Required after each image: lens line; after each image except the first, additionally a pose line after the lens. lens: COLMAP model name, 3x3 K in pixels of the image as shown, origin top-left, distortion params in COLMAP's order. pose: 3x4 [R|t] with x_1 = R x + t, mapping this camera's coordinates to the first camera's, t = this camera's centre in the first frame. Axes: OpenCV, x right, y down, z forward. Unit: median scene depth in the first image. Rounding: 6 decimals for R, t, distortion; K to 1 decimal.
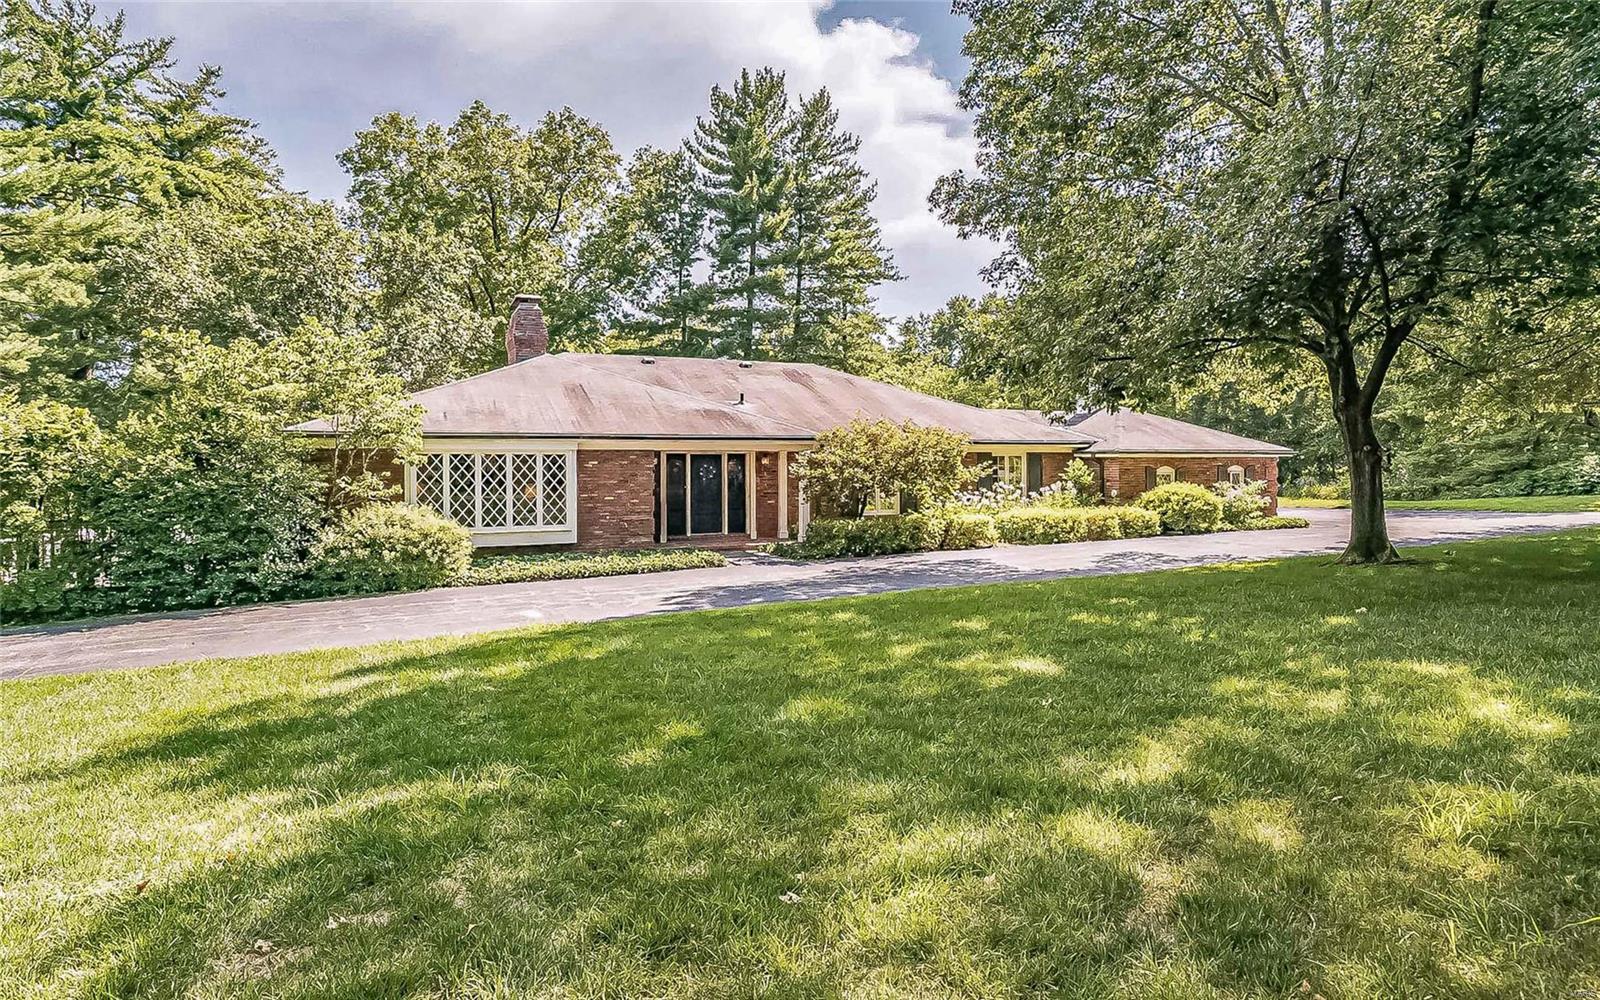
lens RADIAL K [[975.0, 0, 800.0], [0, 975.0, 500.0], [0, 0, 1]] dist [0.003565, 0.000983]
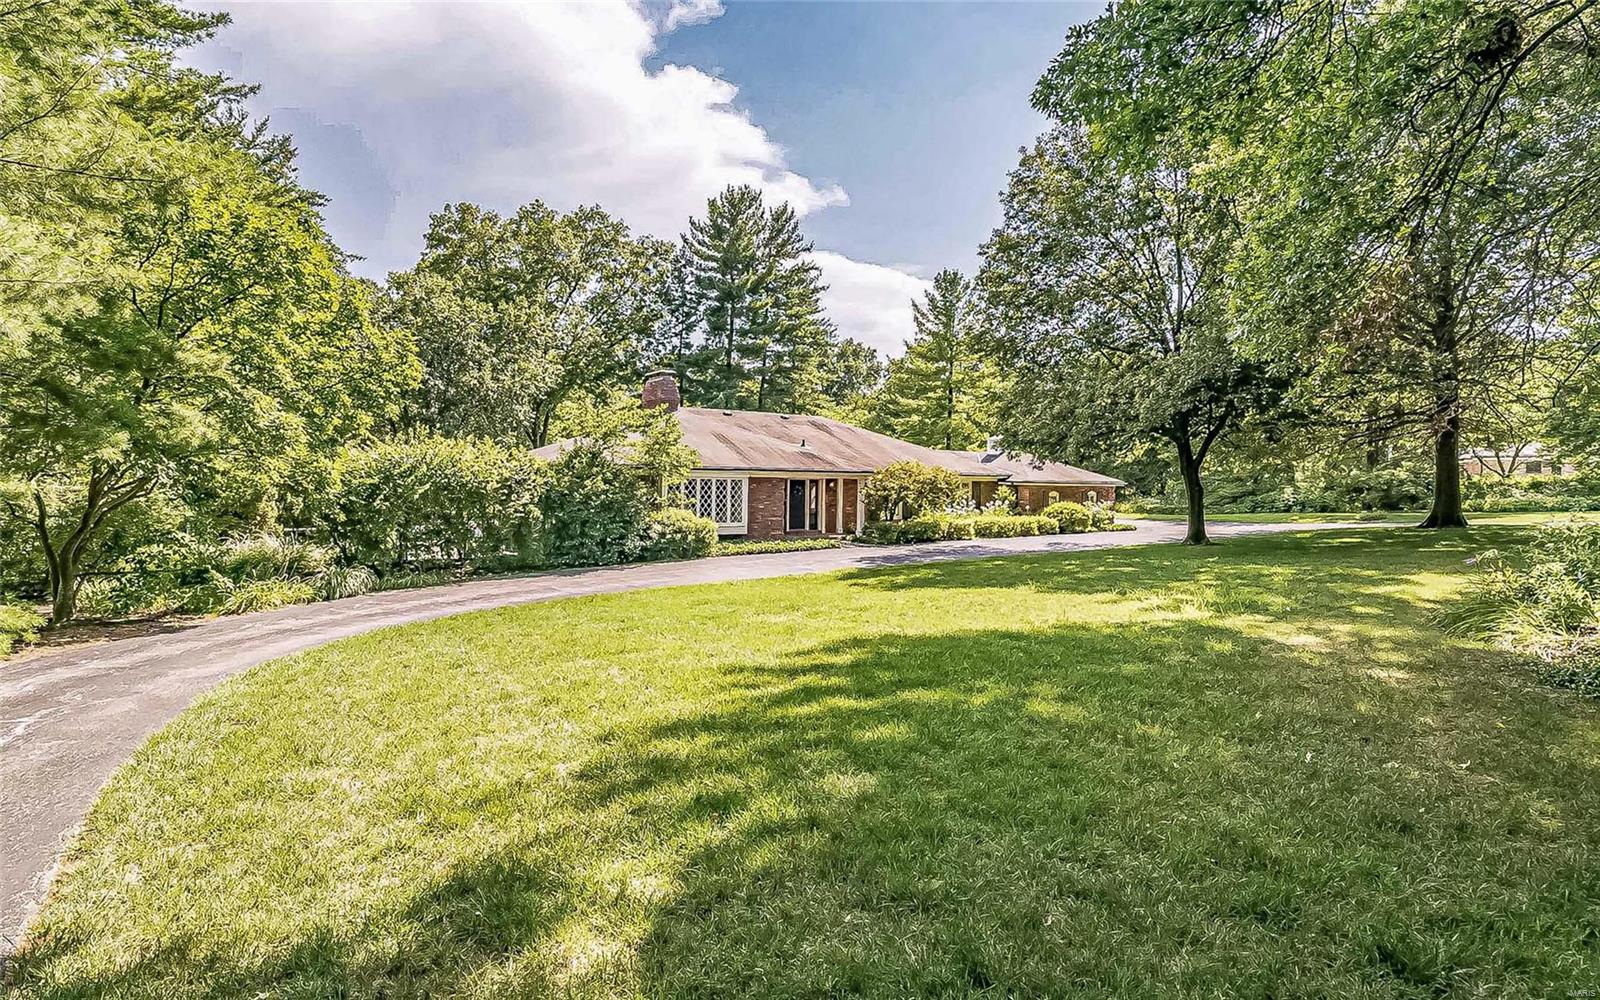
lens RADIAL K [[880.0, 0, 800.0], [0, 880.0, 500.0], [0, 0, 1]] dist [-0.000626, -0.000130]
pose [[0.984314, 0.016279, 0.175675, -0.342223], [-0.014539, 0.999832, -0.011189, 0.002208], [-0.175827, 0.008459, 0.984385, -0.407450]]
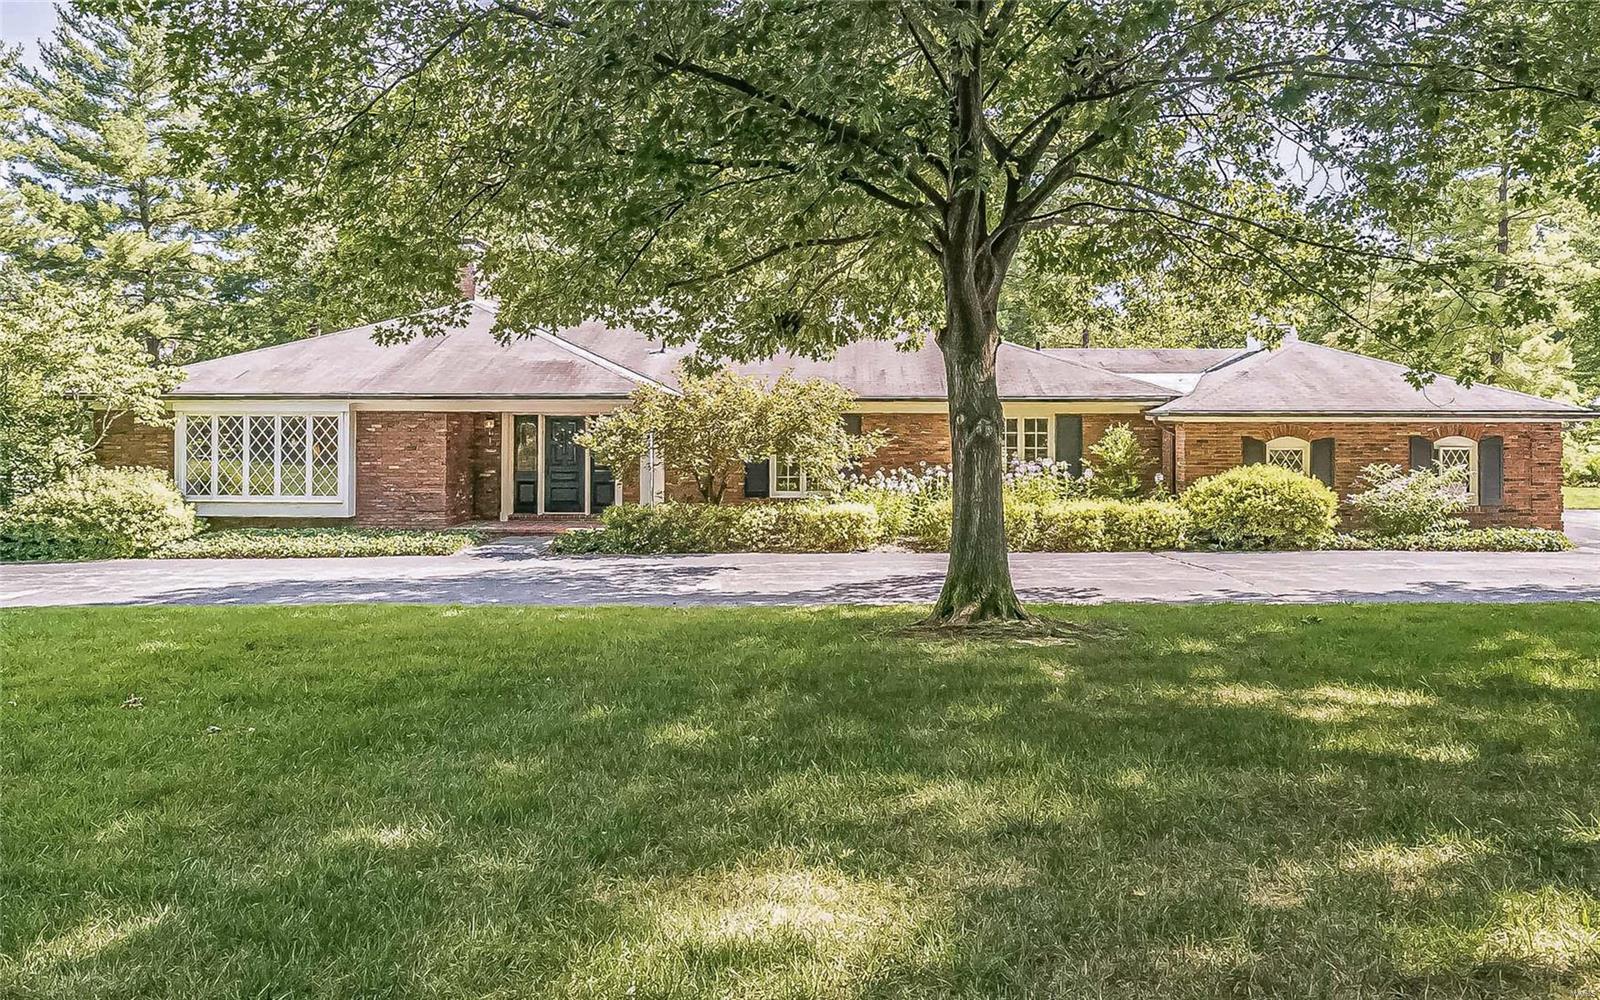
lens RADIAL K [[1051.2, 0, 800.0], [0, 1051.2, 500.0], [0, 0, 1]] dist [0.001563, 0.000755]
pose [[0.873265, 0.039677, -0.485628, 0.499918], [-0.024264, 0.998984, 0.037987, -0.014899], [0.486642, -0.021389, 0.873340, 0.312178]]
